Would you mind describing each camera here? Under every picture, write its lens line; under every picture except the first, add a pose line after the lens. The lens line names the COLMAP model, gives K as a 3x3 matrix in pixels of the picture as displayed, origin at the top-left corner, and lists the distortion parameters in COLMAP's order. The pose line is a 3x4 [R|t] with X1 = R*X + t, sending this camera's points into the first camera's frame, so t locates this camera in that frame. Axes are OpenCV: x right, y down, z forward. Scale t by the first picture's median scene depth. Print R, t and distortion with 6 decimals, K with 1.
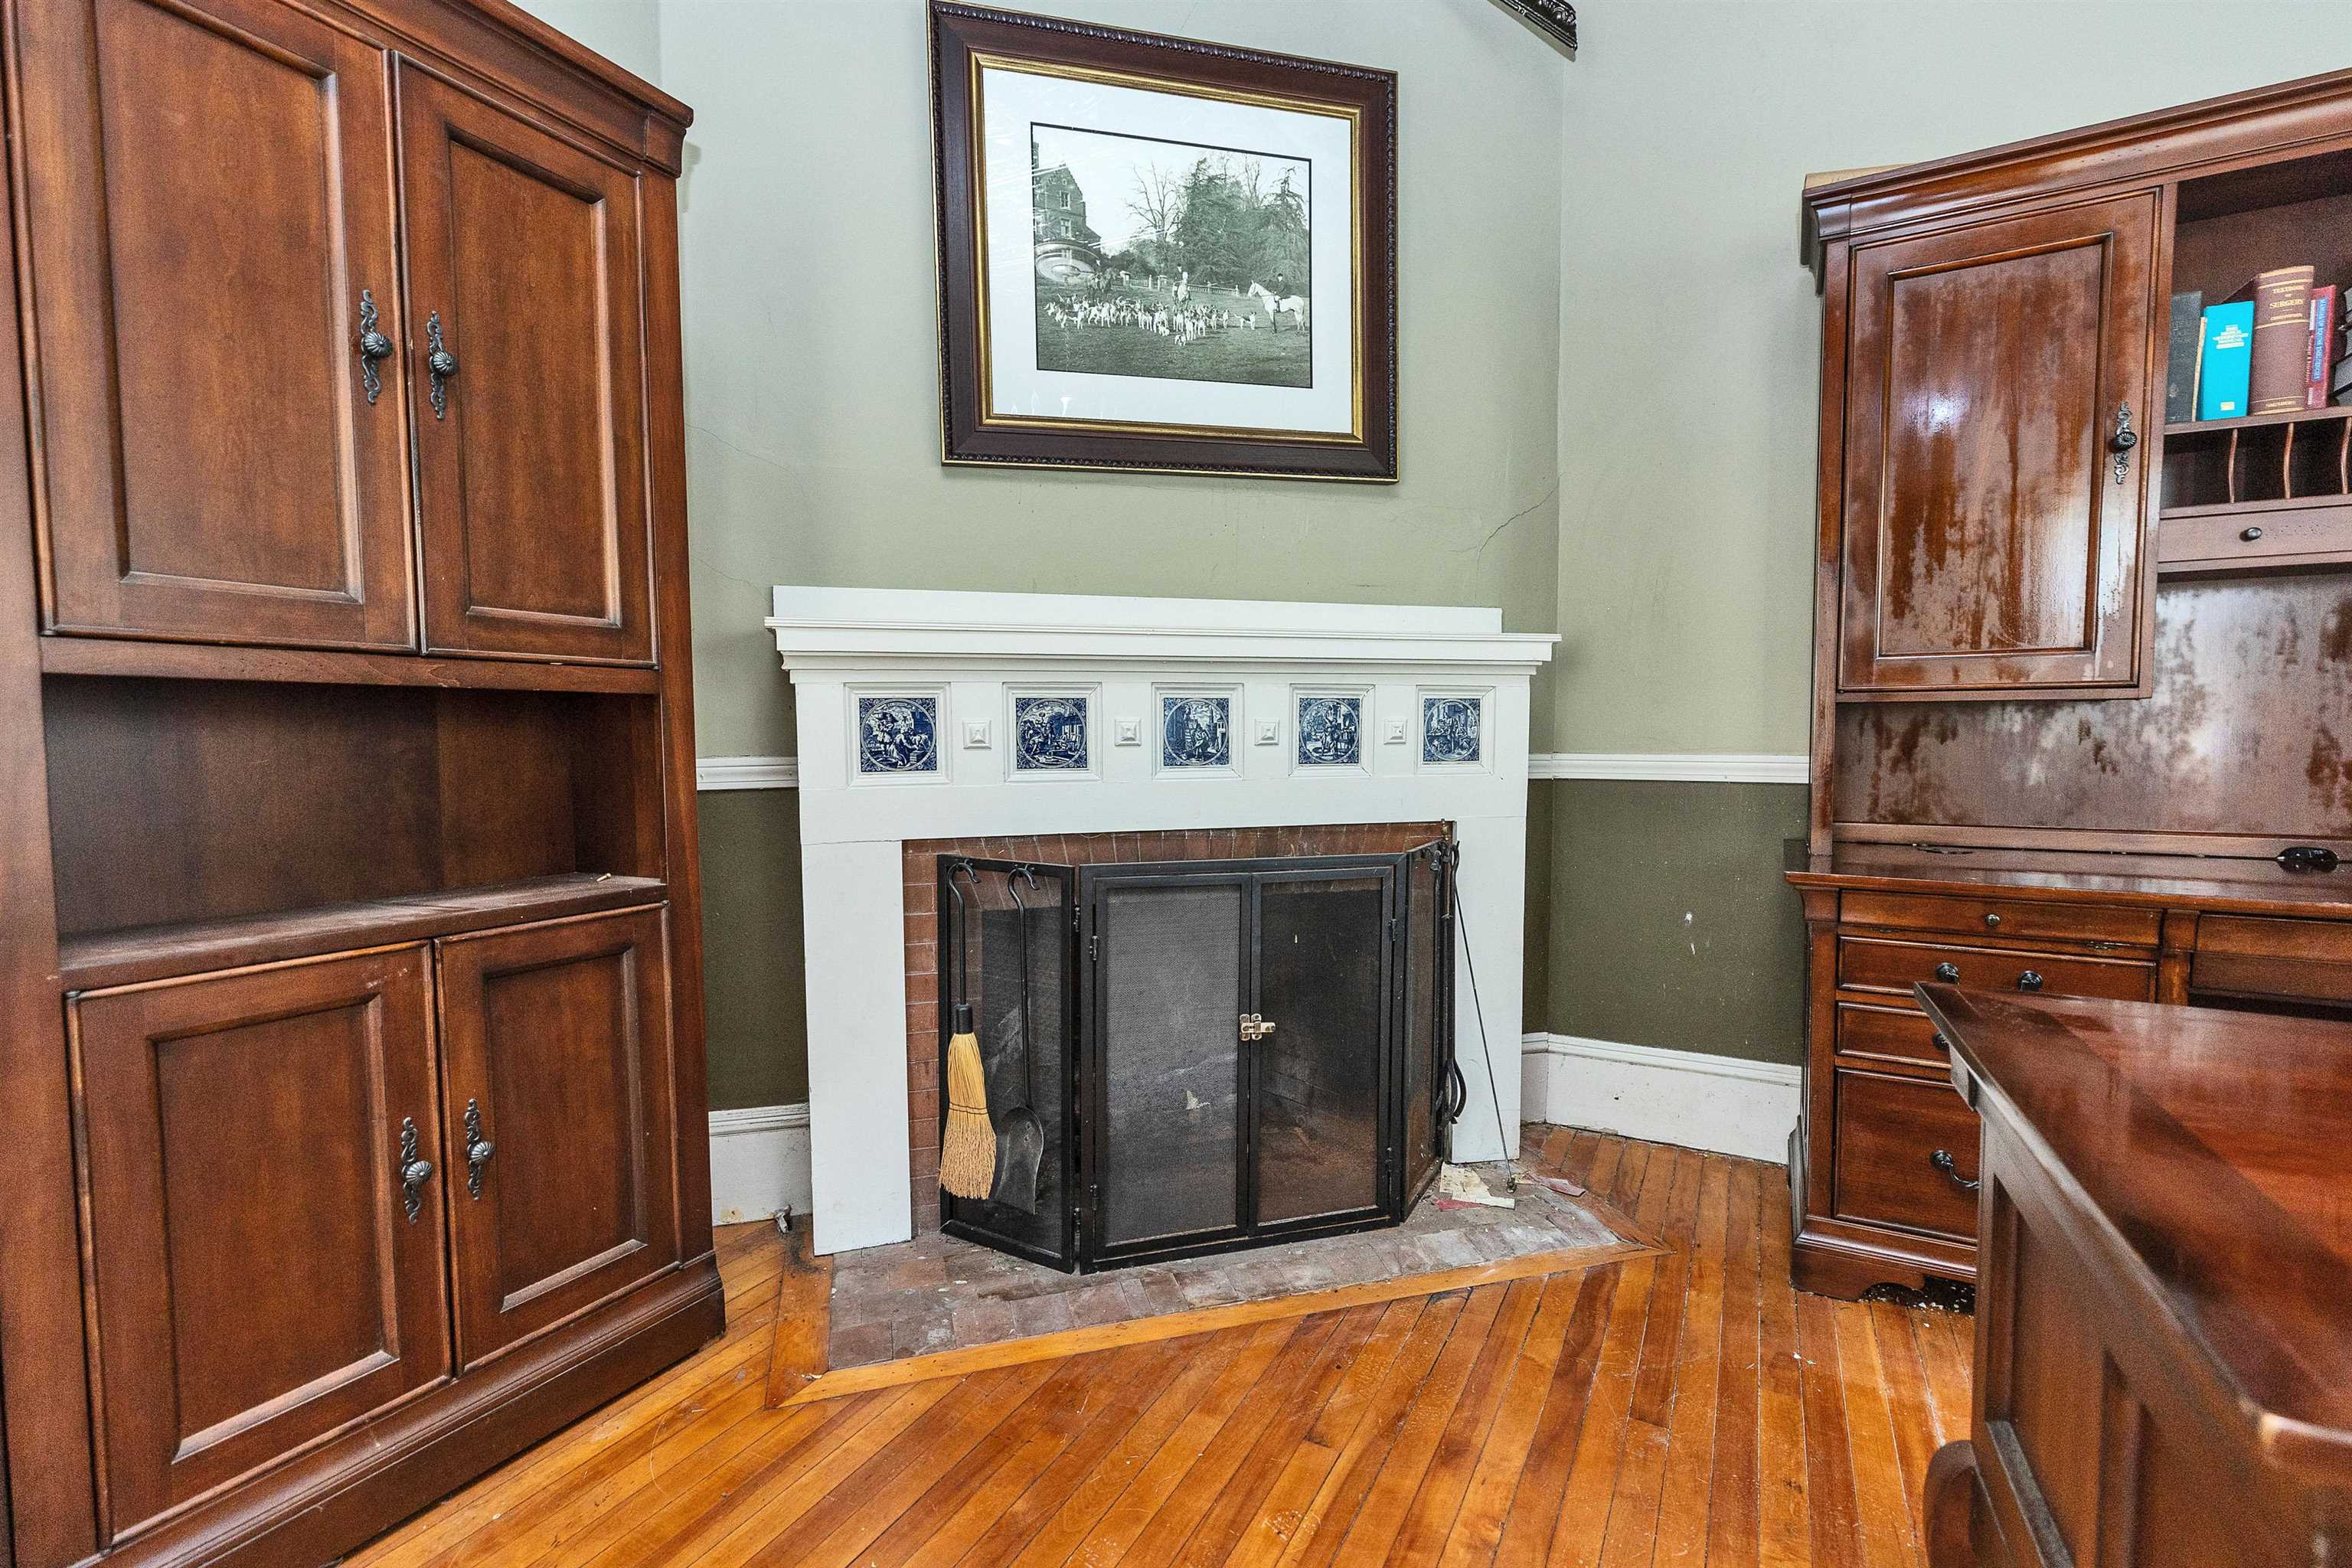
lens RADIAL K [[1068.5, 0, 1168.9], [0, 1068.5, 786.6], [0, 0, 1]] dist [0.004678, -0.000245]
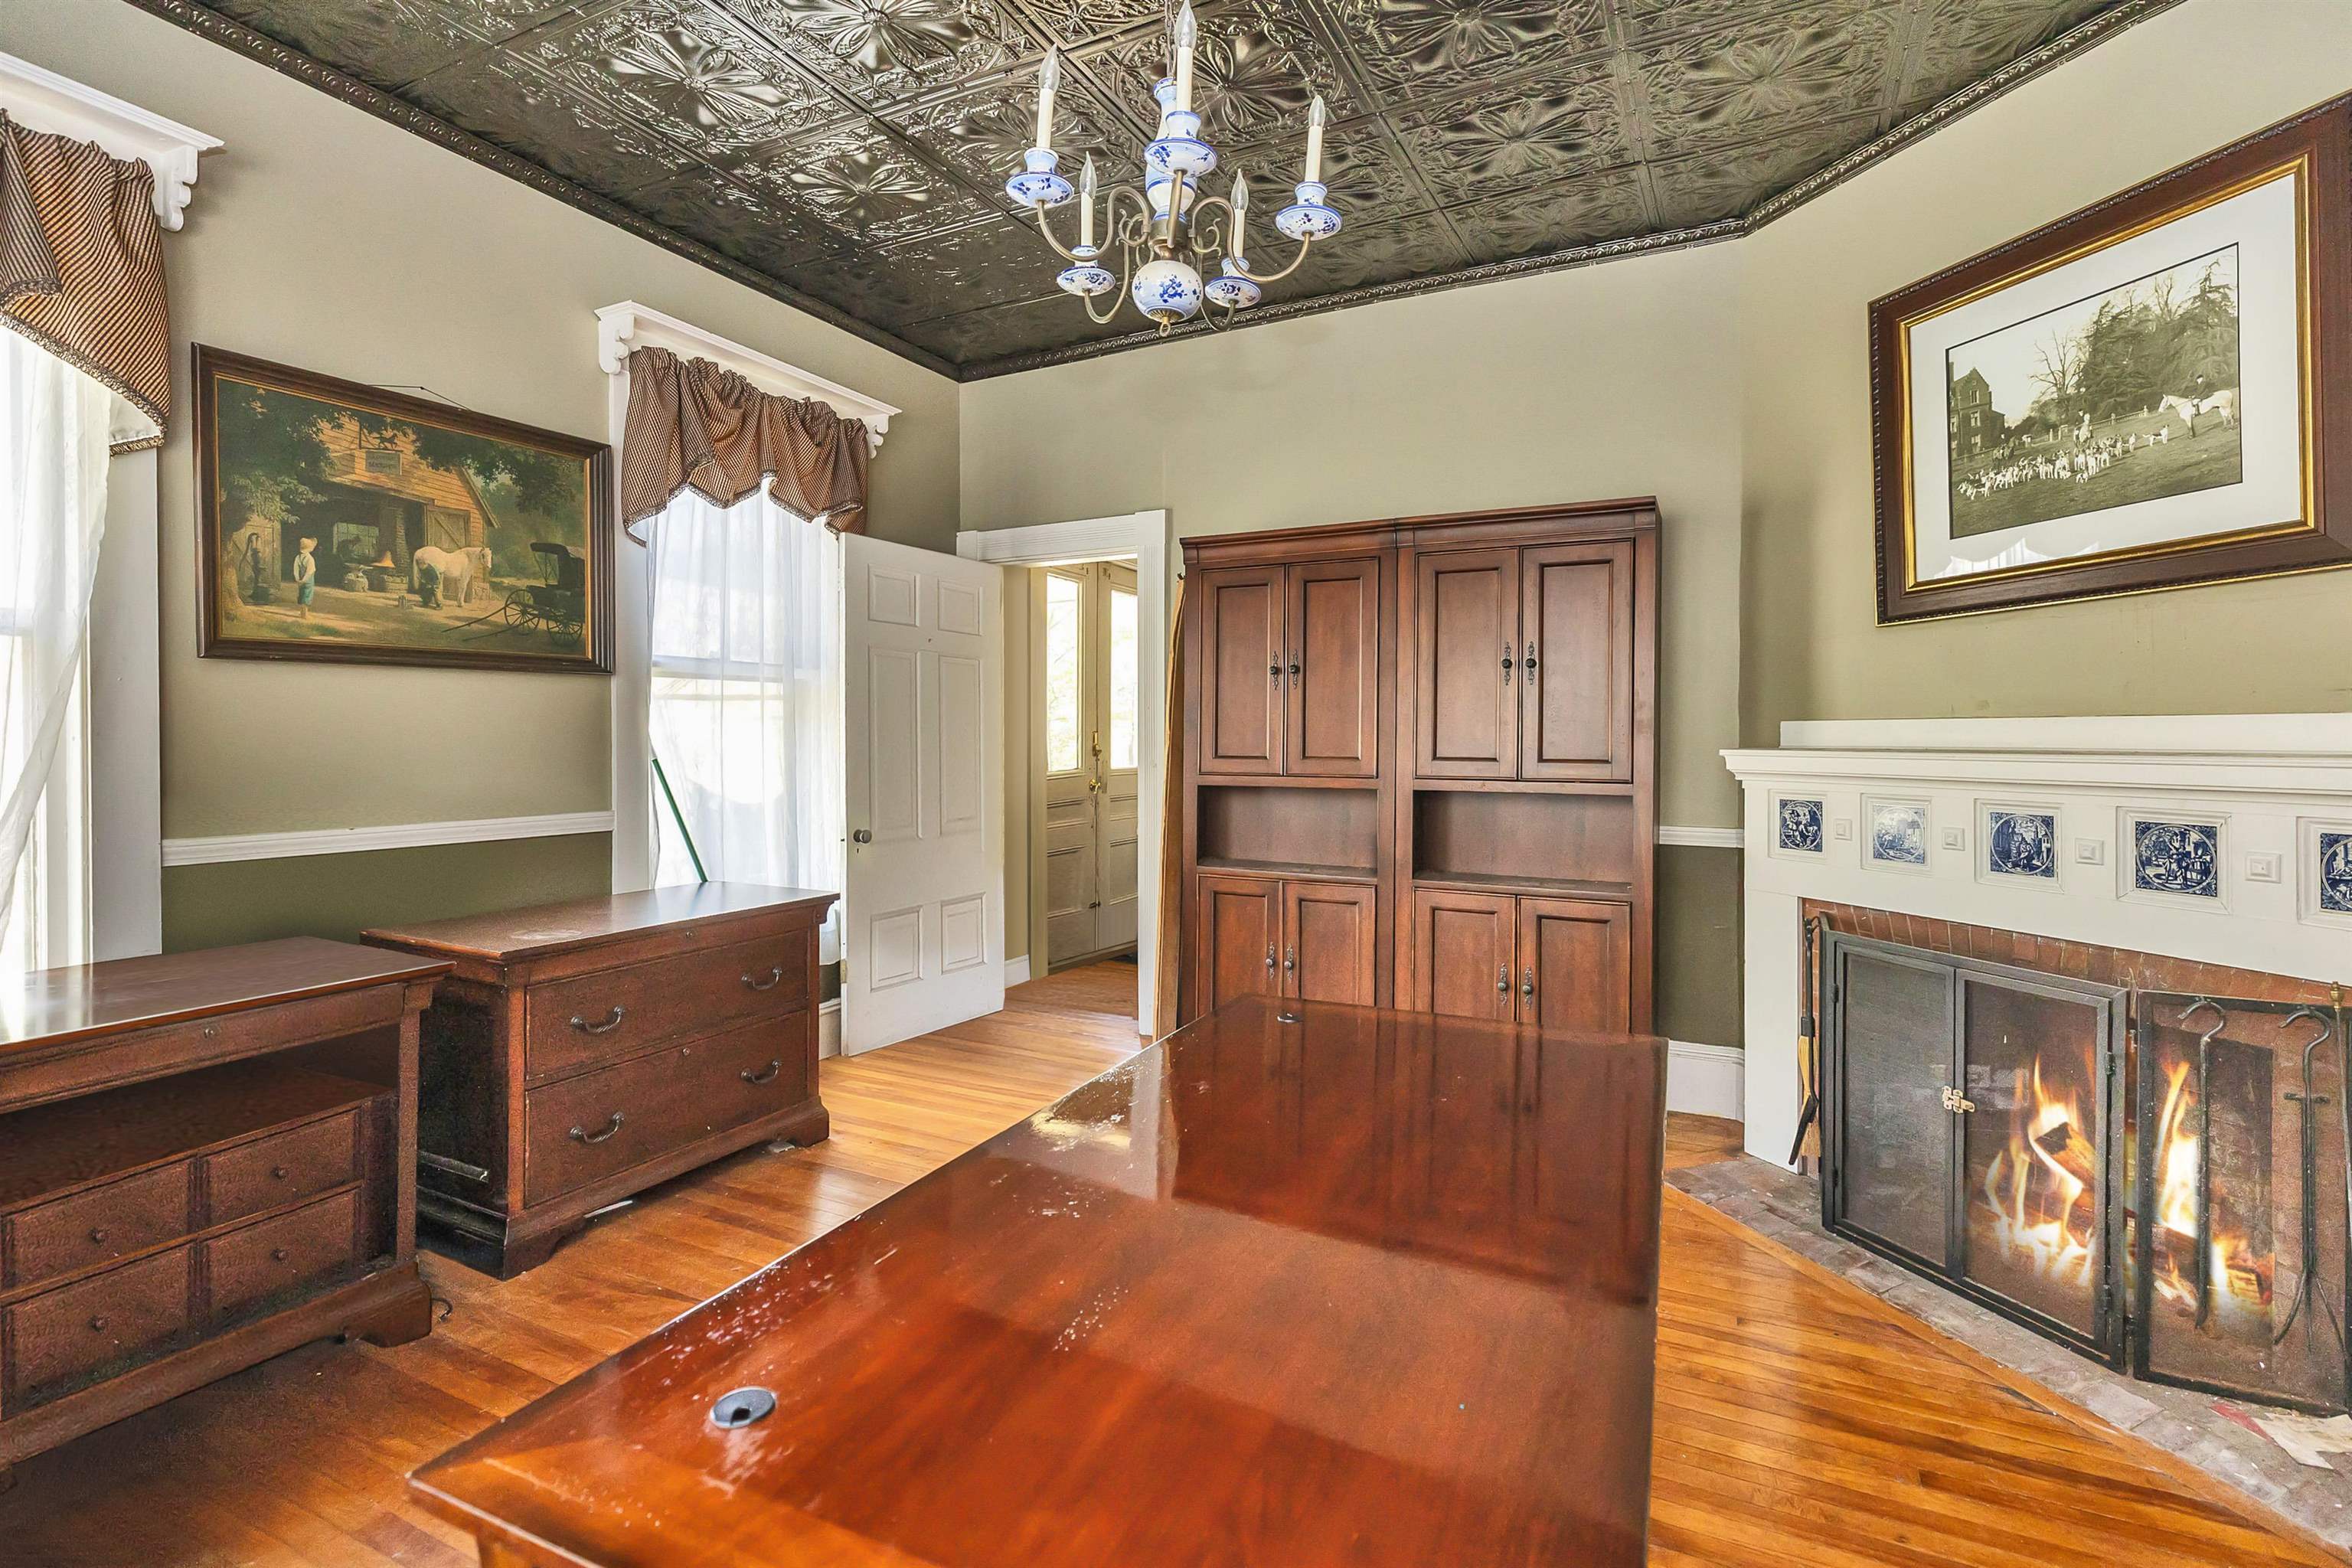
lens RADIAL K [[1068.5, 0, 1168.9], [0, 1068.5, 786.6], [0, 0, 1]] dist [0.004678, -0.000245]
pose [[0.018183, 0.047829, -0.998690, 1.098152], [-0.059340, 0.997146, 0.046674, -0.108472], [0.998072, 0.058414, 0.020970, 0.088439]]
